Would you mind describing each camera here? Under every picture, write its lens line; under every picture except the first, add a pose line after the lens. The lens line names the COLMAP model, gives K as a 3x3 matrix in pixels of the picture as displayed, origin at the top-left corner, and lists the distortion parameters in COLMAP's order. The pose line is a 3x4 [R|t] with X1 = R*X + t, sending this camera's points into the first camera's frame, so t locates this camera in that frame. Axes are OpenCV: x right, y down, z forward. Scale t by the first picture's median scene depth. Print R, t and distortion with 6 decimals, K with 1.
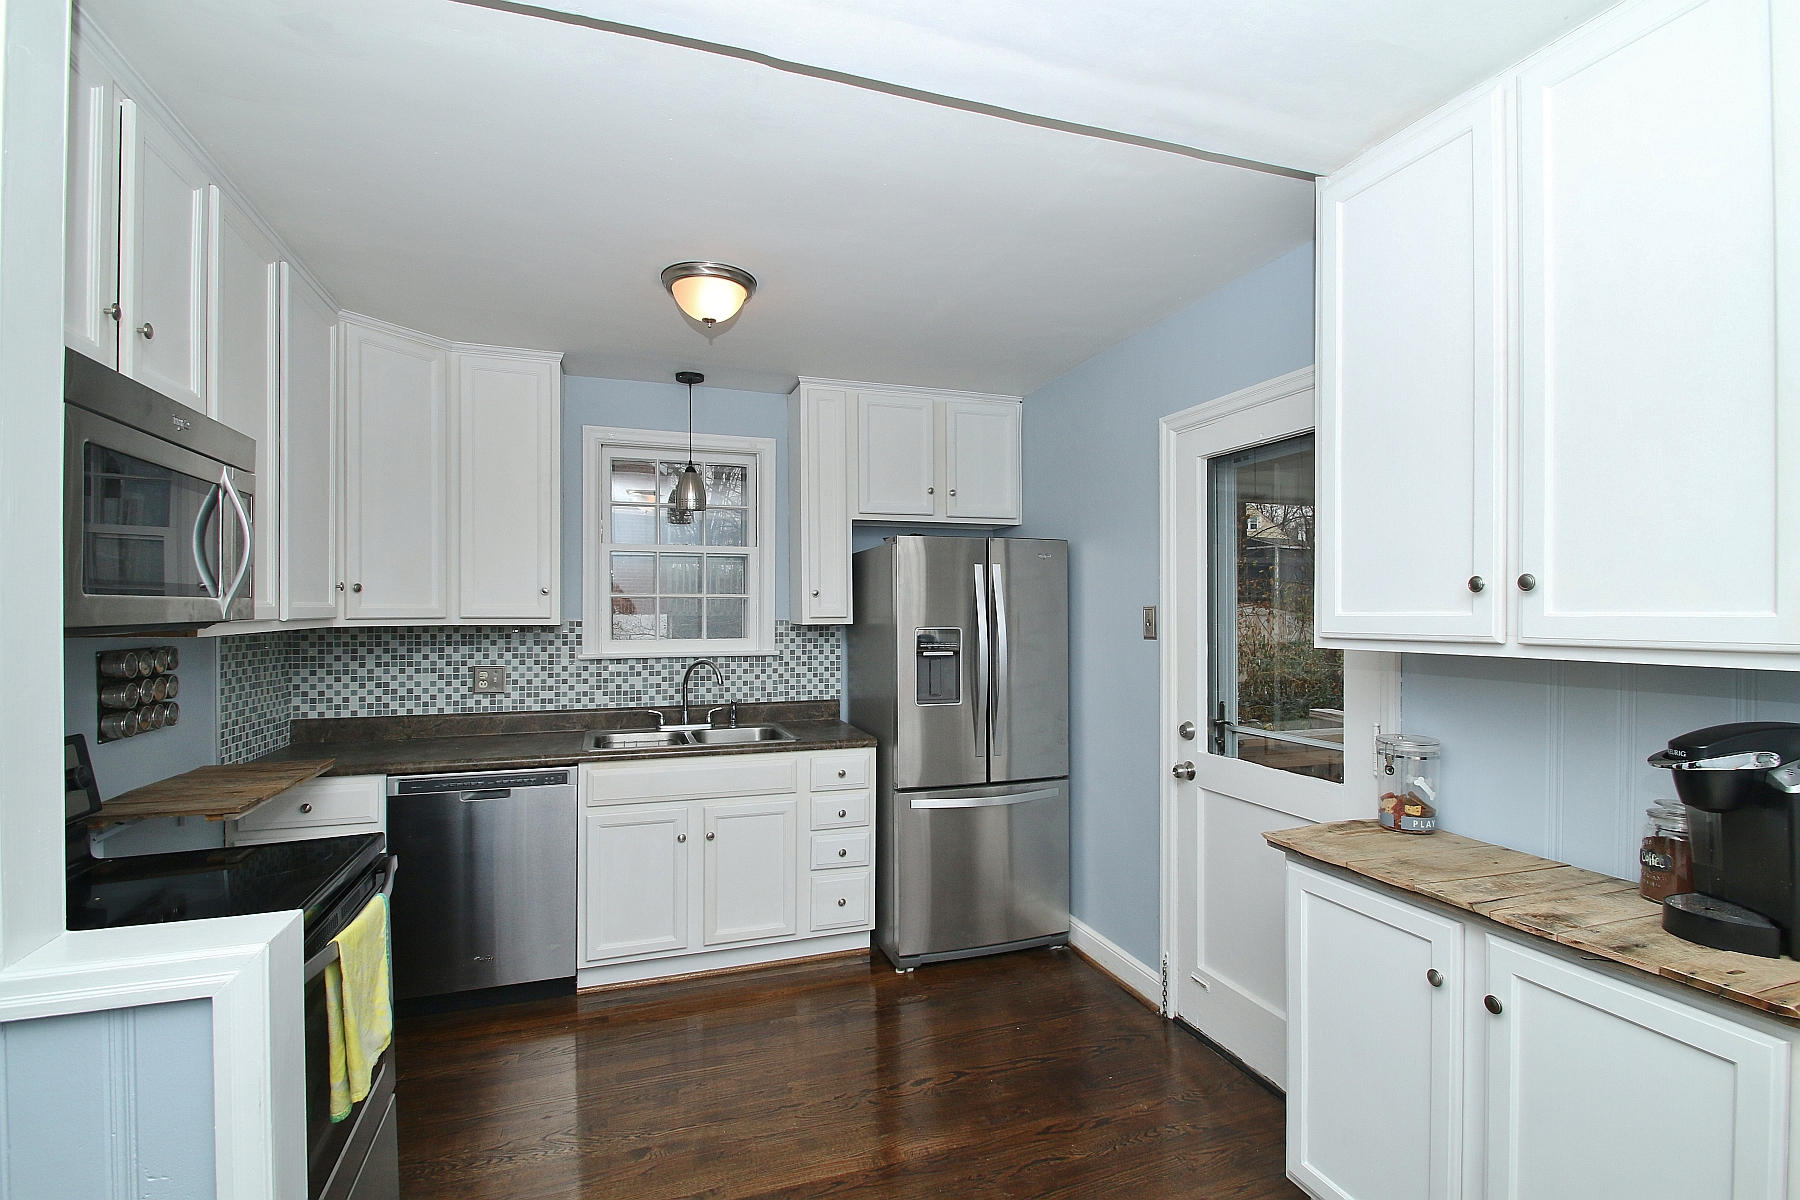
lens RADIAL K [[830.8, 0, 909.6], [0, 830.8, 608.3], [0, 0, 1]] dist [0.023918, -0.023008]
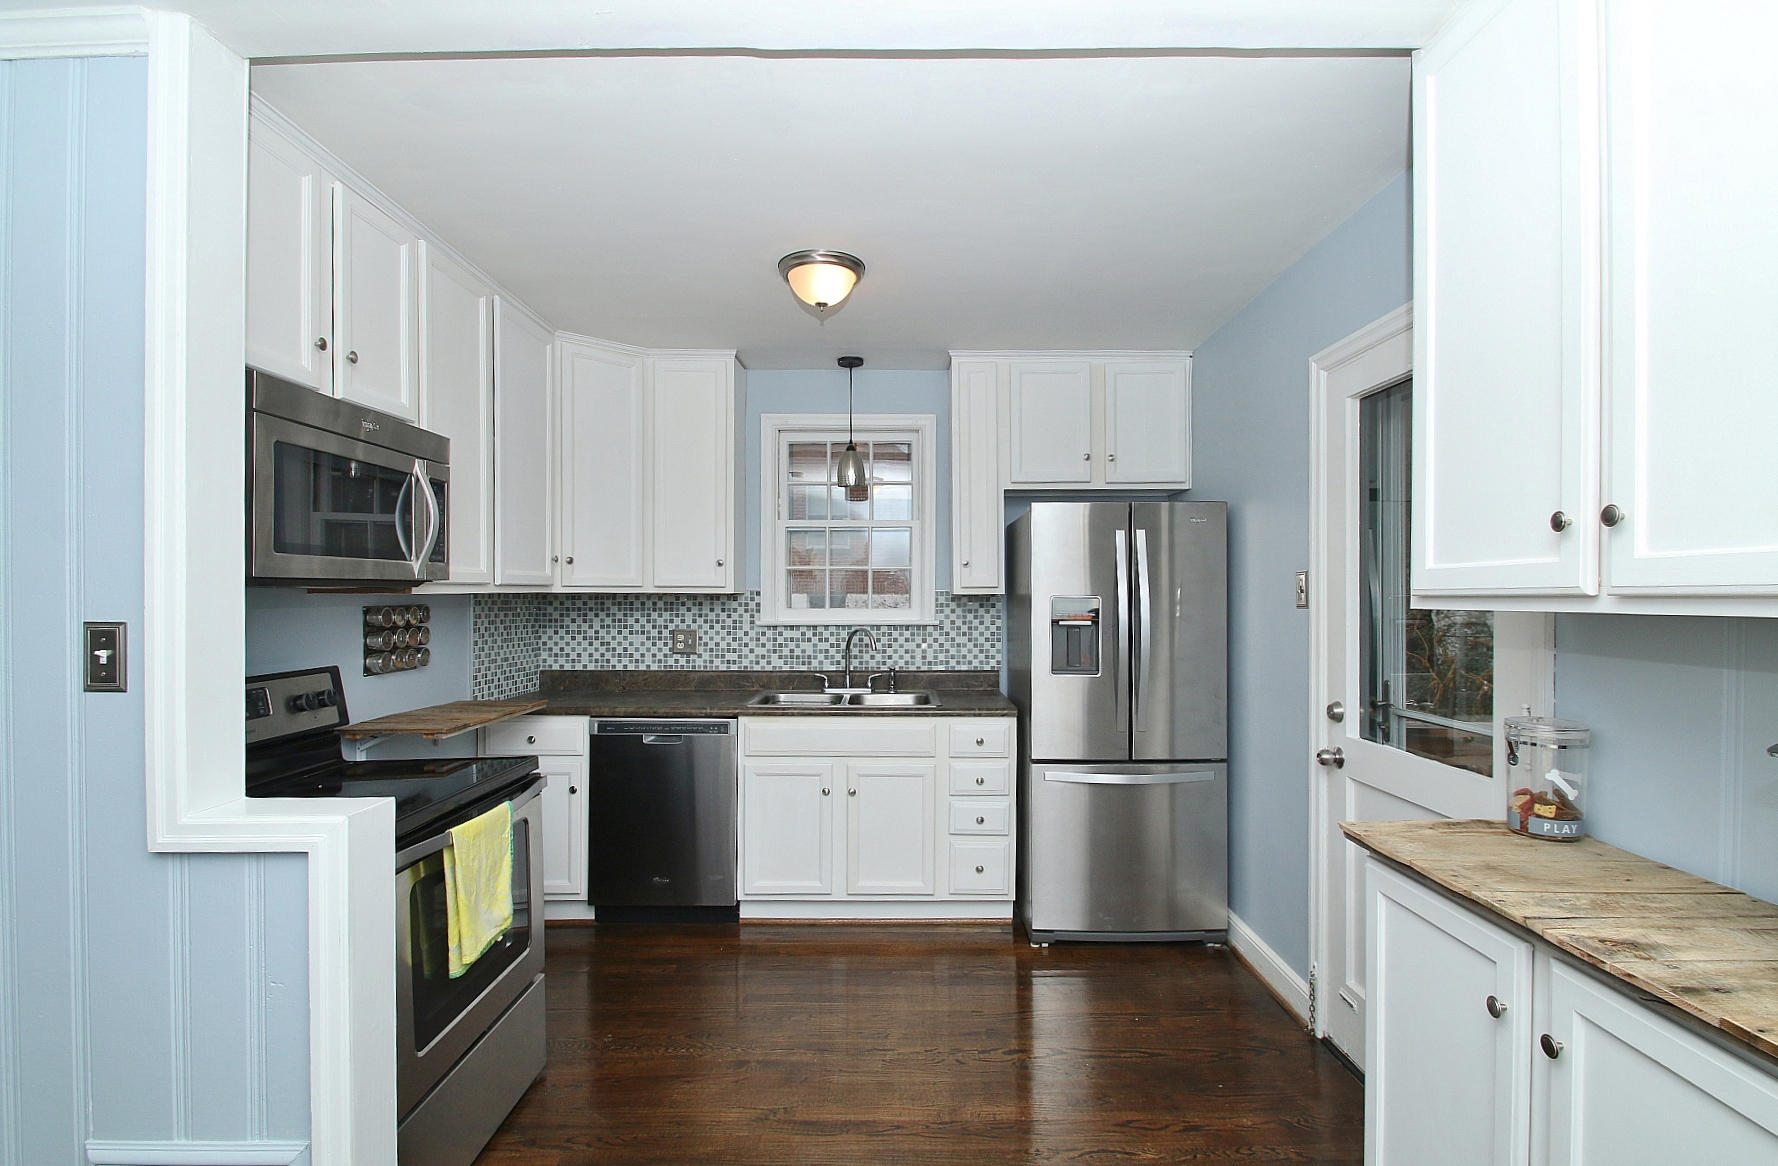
lens RADIAL K [[831.5, 0, 901.6], [0, 831.5, 592.5], [0, 0, 1]] dist [0.005673, -0.012888]
pose [[0.943515, 0.000252, -0.331329, 0.156338], [0.000244, 0.999999, 0.001455, 0.016642], [0.331329, -0.001453, 0.943514, 0.021673]]
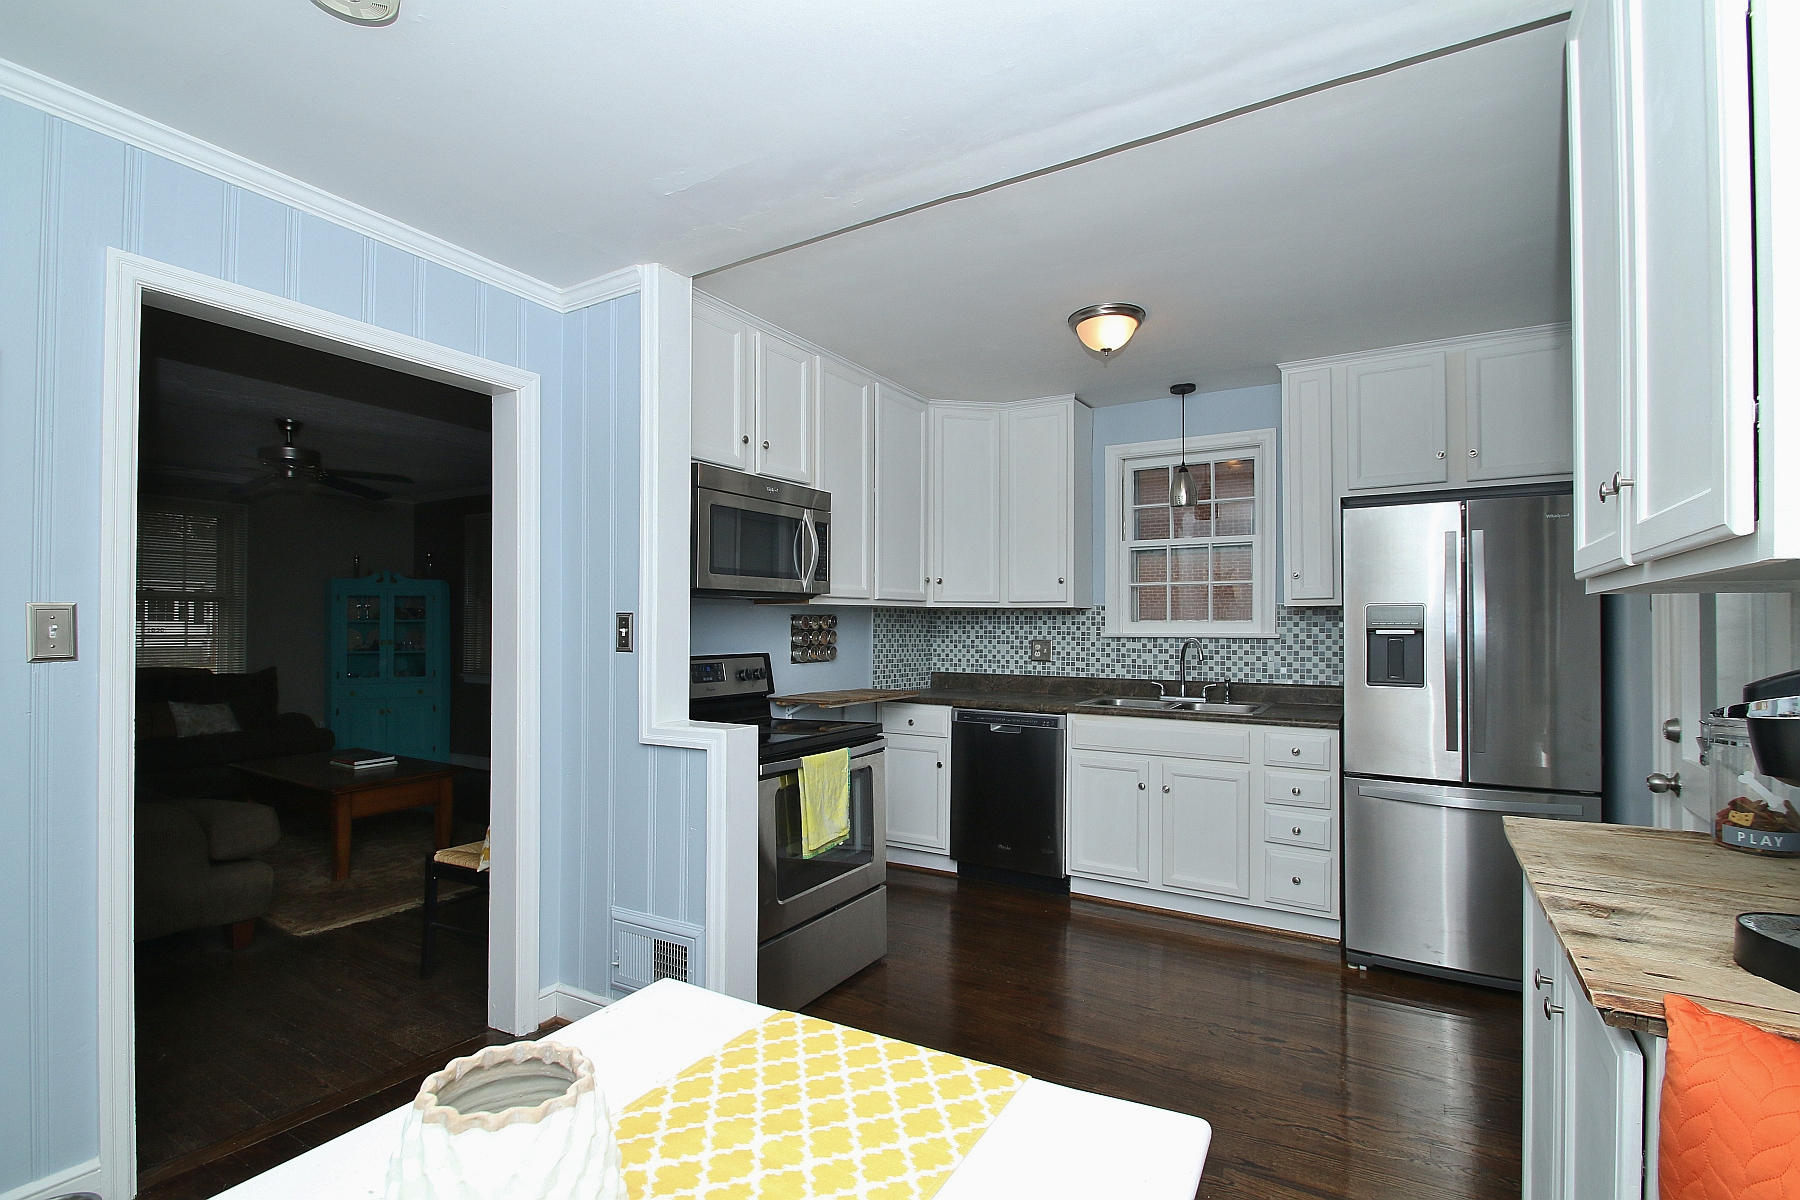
lens RADIAL K [[836.0, 0, 913.9], [0, 836.0, 604.1], [0, 0, 1]] dist [-0.000555, 0.000091]
pose [[0.639488, -0.017104, -0.768610, 0.387424], [0.000824, 0.999767, -0.021562, 0.040906], [0.768800, 0.013155, 0.639354, 0.000474]]
